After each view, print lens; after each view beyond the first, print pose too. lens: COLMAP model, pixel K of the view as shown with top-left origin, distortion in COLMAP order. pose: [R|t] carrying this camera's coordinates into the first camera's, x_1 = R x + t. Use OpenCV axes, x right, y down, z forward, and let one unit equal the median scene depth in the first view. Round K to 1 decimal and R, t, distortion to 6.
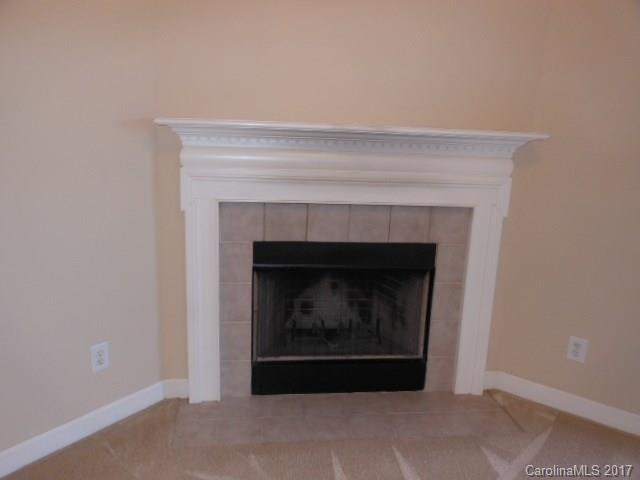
lens RADIAL K [[587.6, 0, 320.0], [0, 587.6, 240.0], [0, 0, 1]] dist [0.001268, 0.001007]
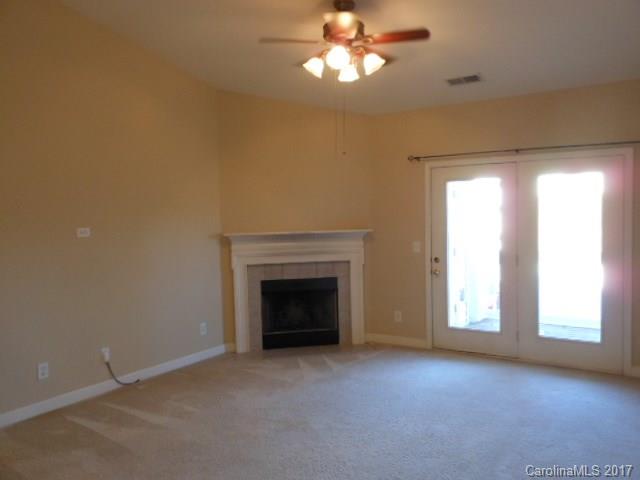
lens RADIAL K [[522.8, 0, 320.0], [0, 522.8, 240.0], [0, 0, 1]] dist [-0.000484, -0.000080]
pose [[0.995415, -0.070361, 0.064790, 0.001501], [0.080453, 0.982274, -0.169310, 0.216189], [-0.051729, 0.173746, 0.983431, -1.136242]]
